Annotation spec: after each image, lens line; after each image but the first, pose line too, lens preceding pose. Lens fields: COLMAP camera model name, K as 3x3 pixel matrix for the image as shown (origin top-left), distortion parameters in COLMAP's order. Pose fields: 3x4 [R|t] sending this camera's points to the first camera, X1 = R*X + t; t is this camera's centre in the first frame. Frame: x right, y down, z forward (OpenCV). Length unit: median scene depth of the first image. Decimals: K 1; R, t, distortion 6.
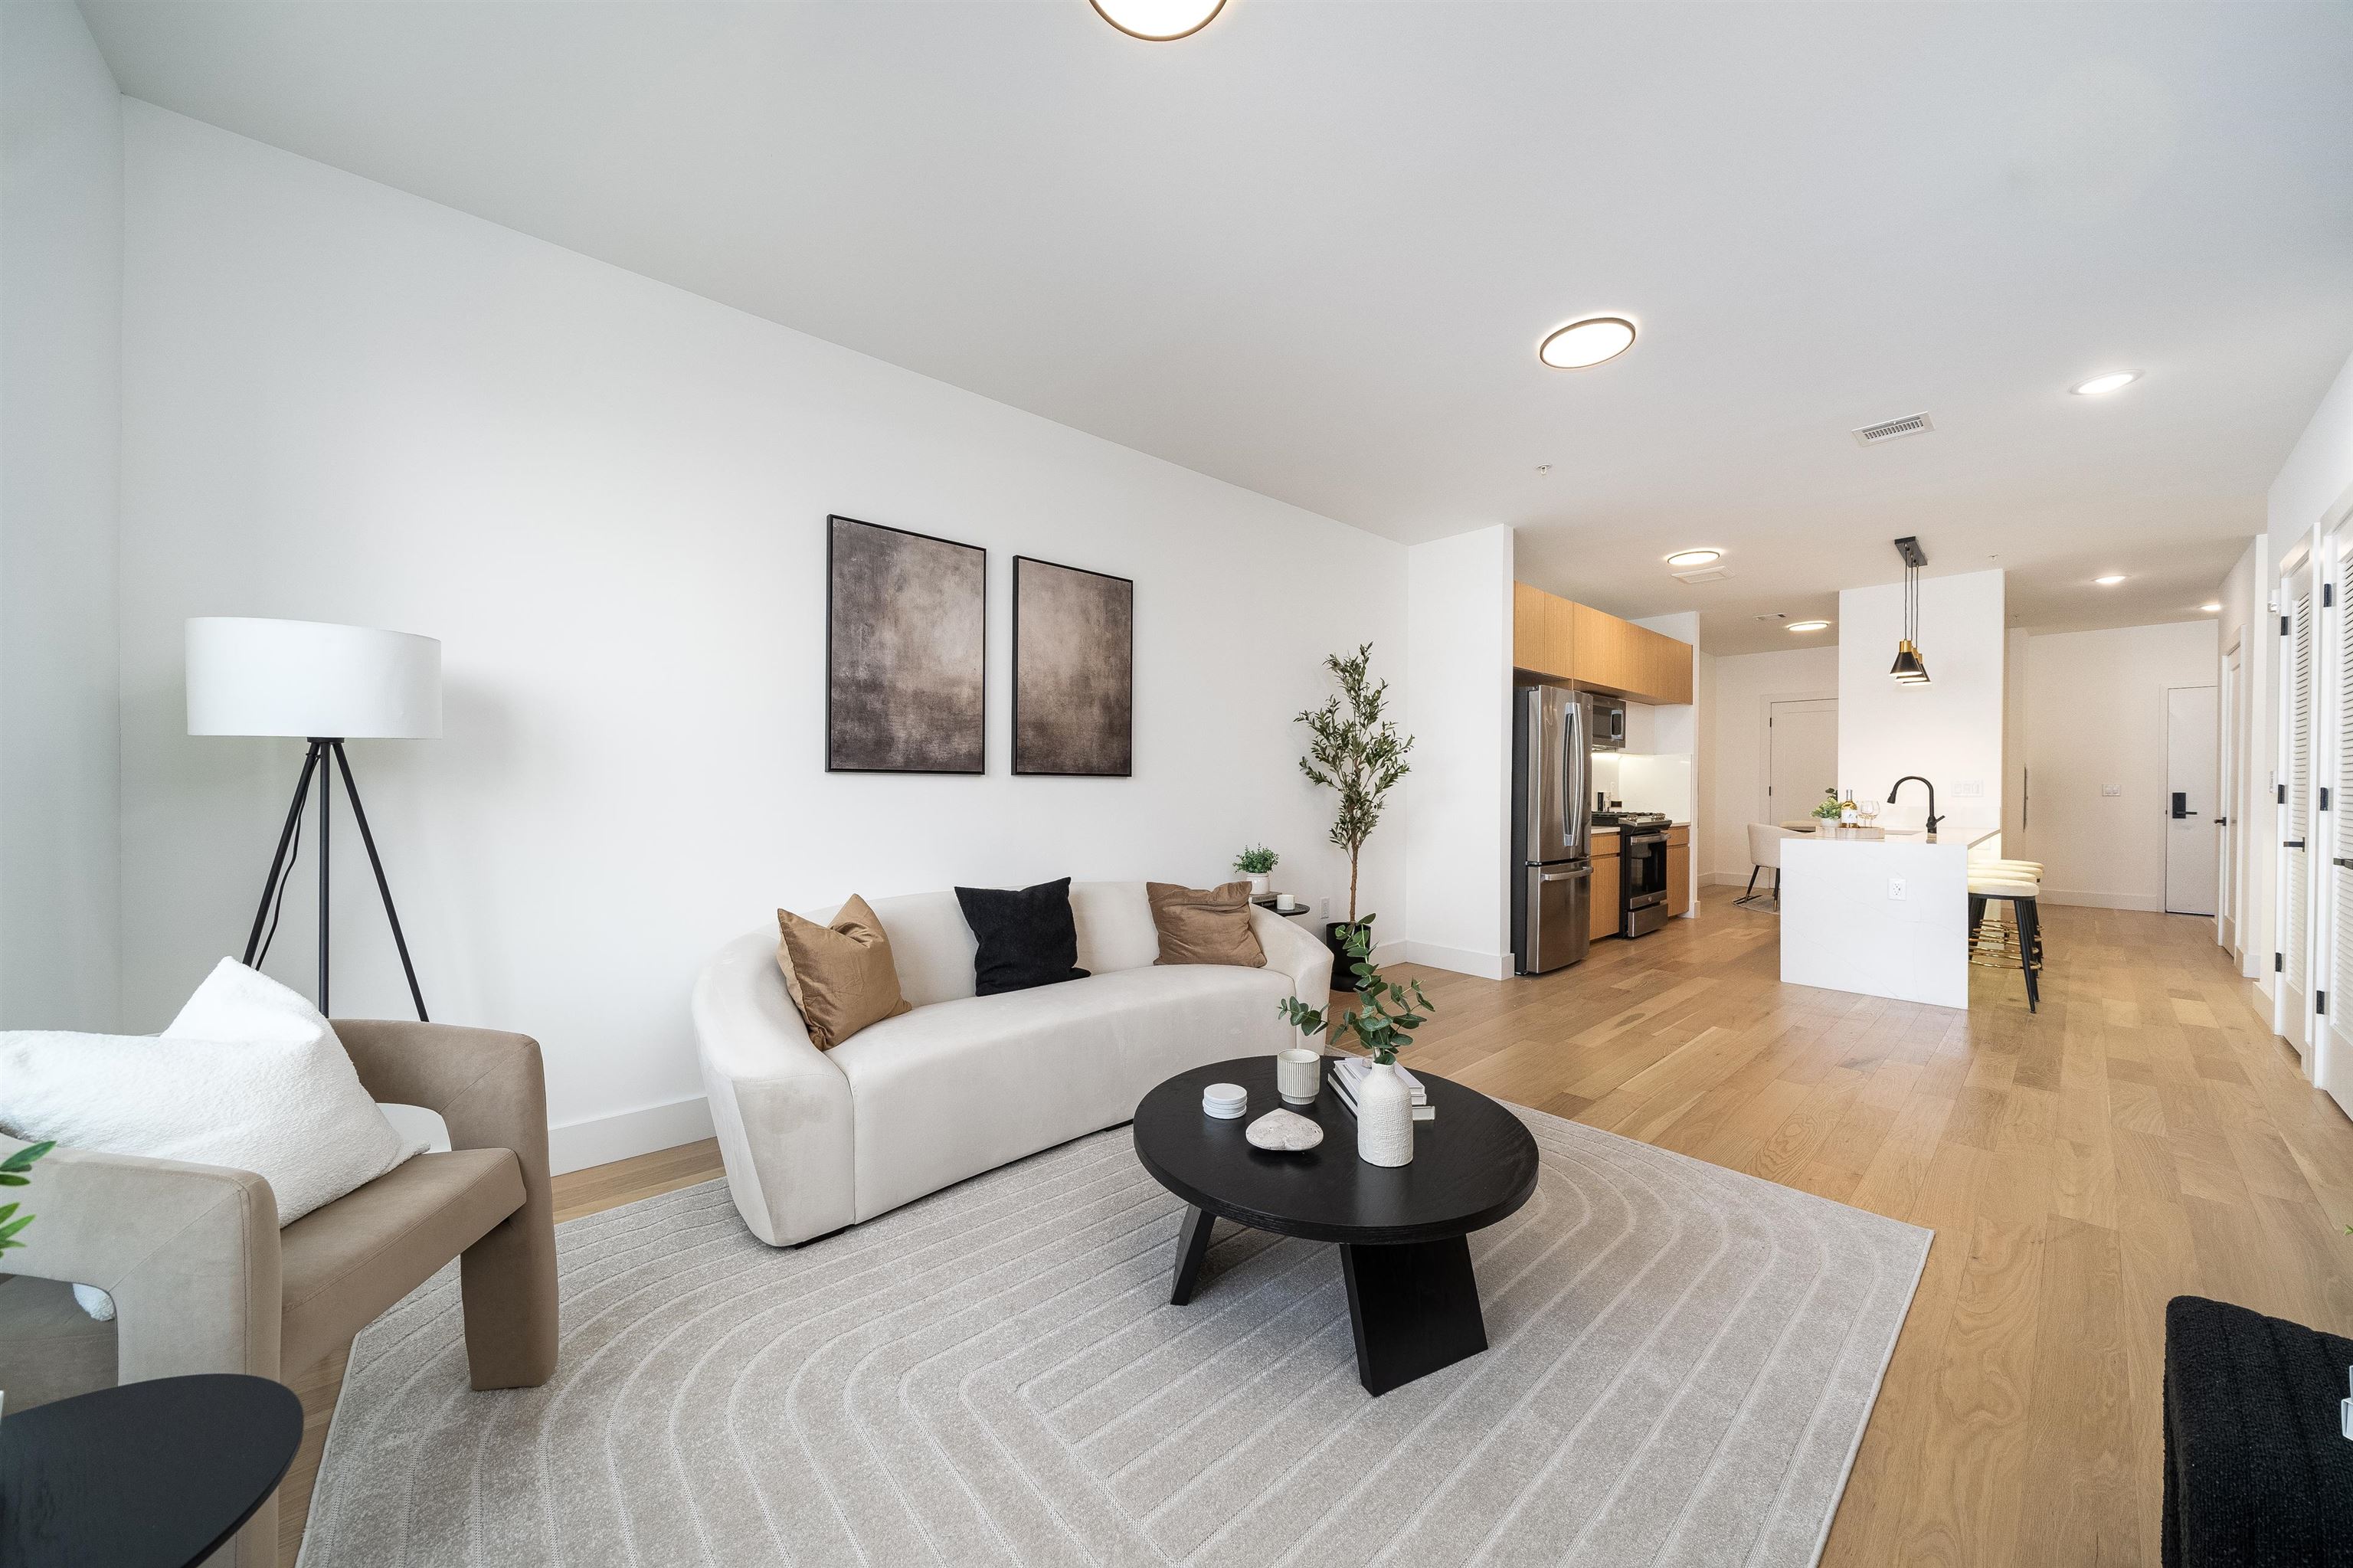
lens RADIAL K [[818.3, 0, 1174.0], [0, 818.3, 786.0], [0, 0, 1]] dist [0.030898, 0.000172]
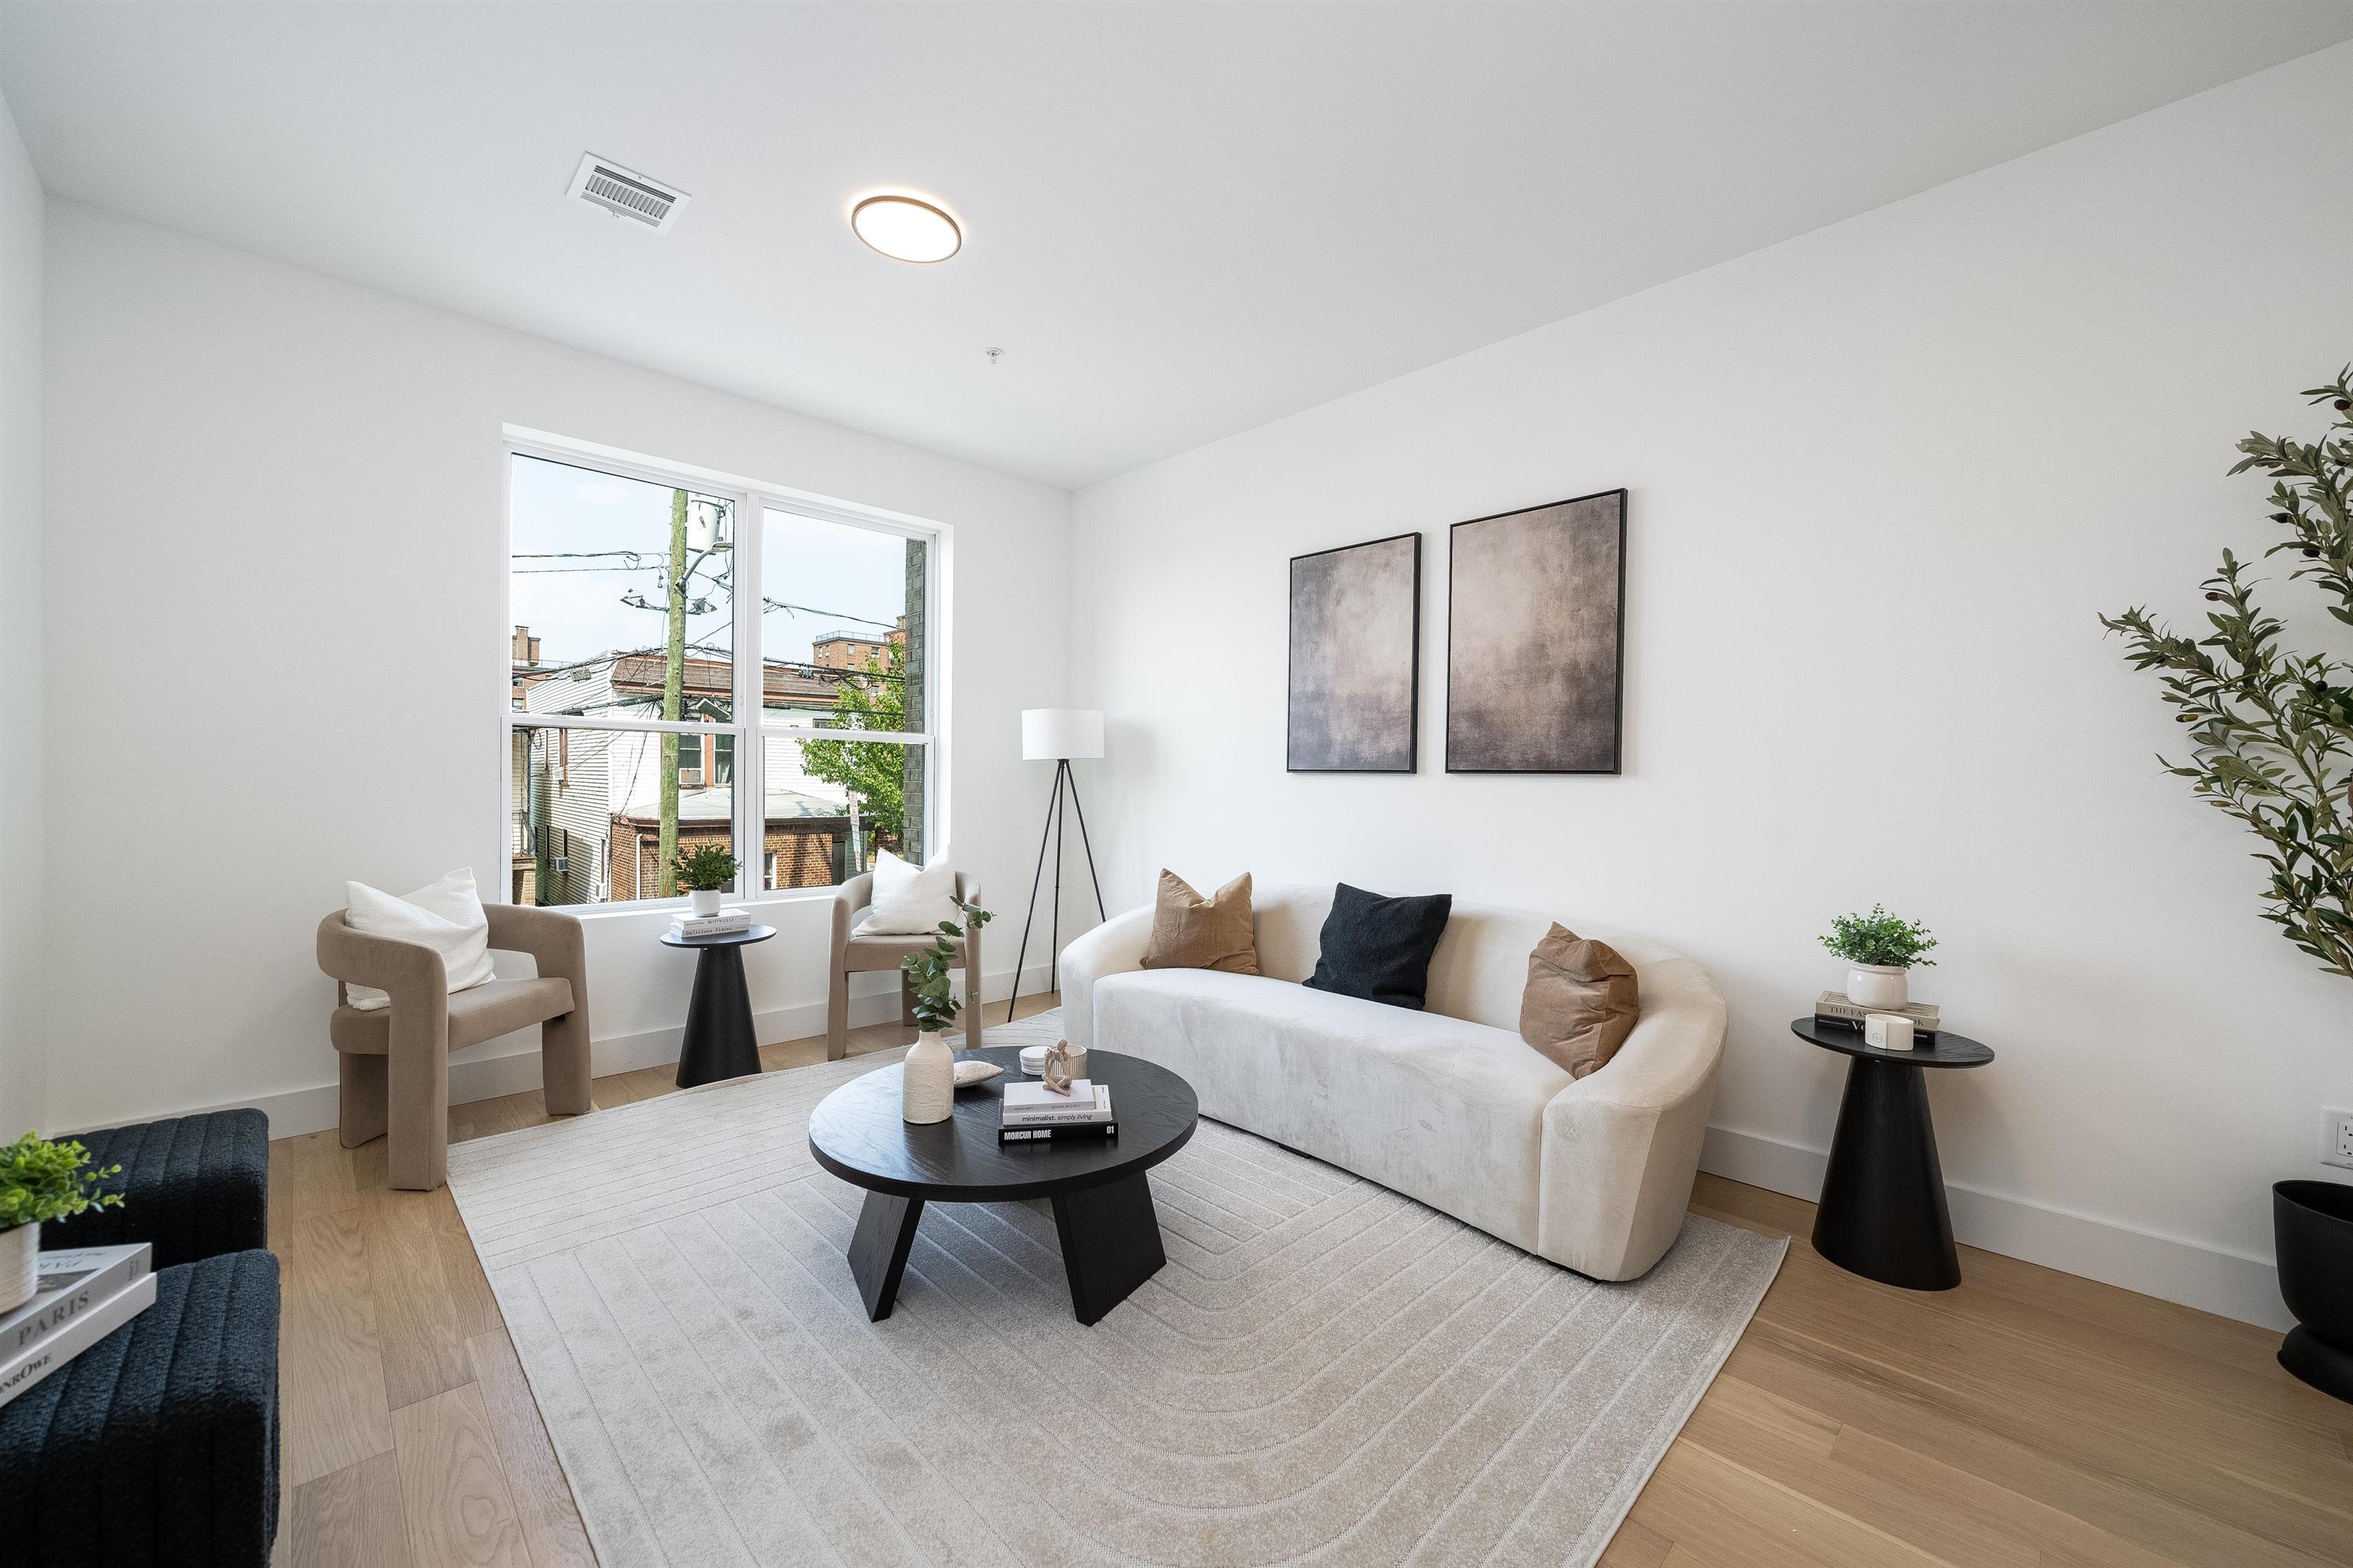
lens RADIAL K [[879.7, 0, 1178.7], [0, 879.7, 798.9], [0, 0, 1]] dist [-0.002814, -0.000256]
pose [[0.070587, 0.017665, -0.997349, 0.744702], [-0.013279, 0.999771, 0.016768, 0.002148], [0.997417, 0.012061, 0.070805, 0.650410]]
